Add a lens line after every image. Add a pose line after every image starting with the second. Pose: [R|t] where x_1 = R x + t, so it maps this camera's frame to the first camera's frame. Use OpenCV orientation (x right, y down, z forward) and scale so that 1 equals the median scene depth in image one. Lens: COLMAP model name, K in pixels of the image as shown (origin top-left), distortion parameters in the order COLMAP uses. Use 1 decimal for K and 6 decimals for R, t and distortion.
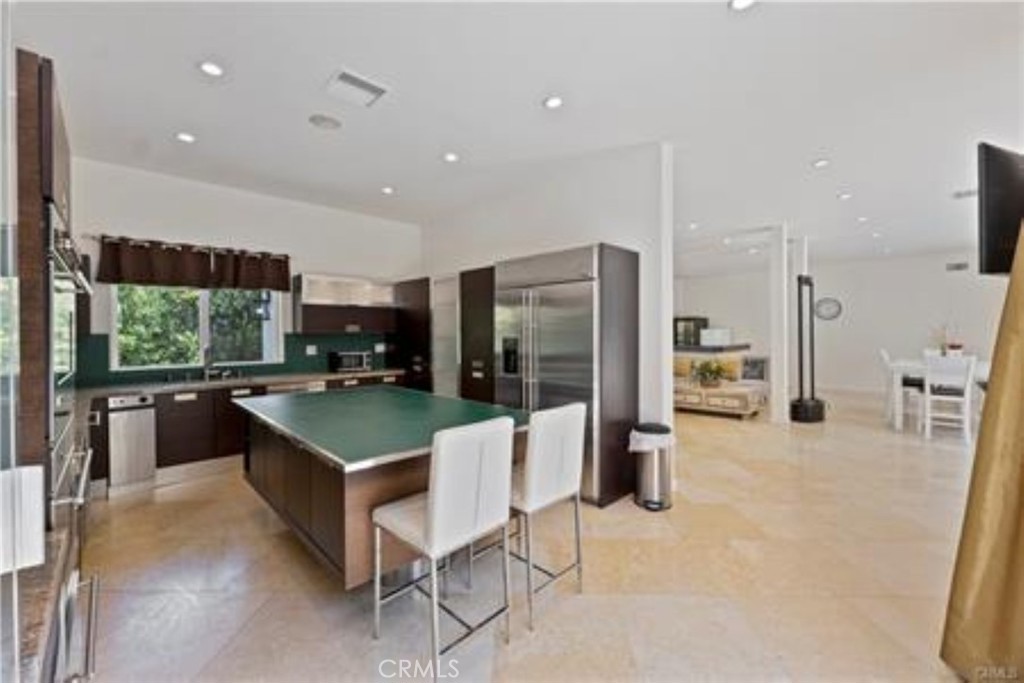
lens RADIAL K [[407.6, 0, 512.5], [0, 407.6, 334.8], [0, 0, 1]] dist [-0.000928, -0.000143]
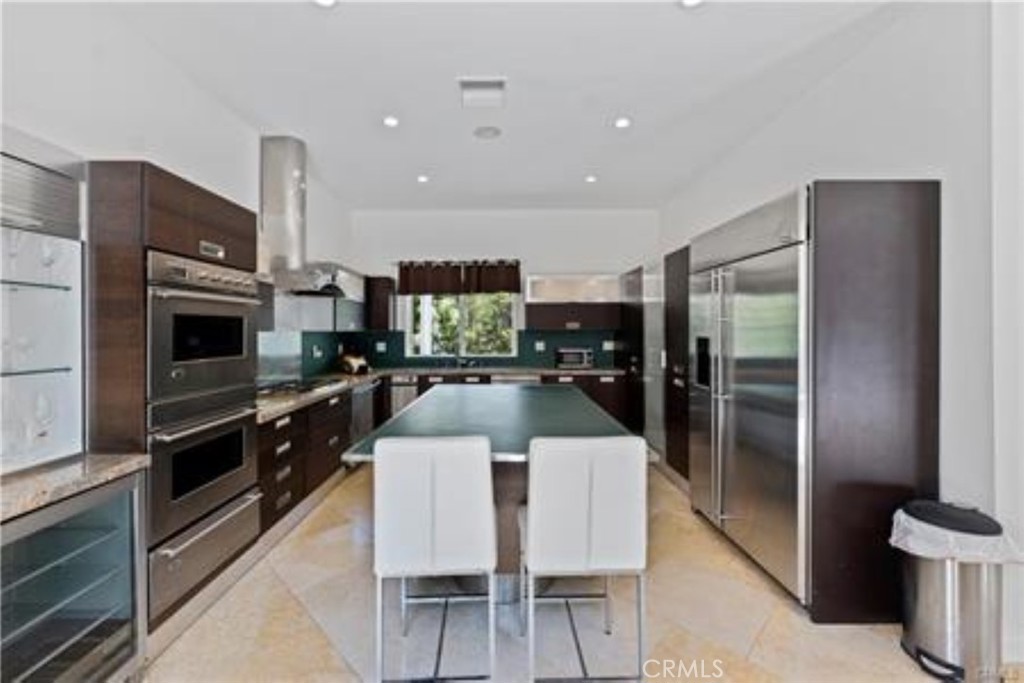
lens RADIAL K [[413.3, 0, 508.6], [0, 413.3, 331.1], [0, 0, 1]] dist [0.001375, -0.000009]
pose [[0.721803, 0.002898, -0.692092, 0.227597], [-0.003075, 0.999995, 0.000980, -0.002787], [0.692091, 0.001421, 0.721808, 0.179042]]
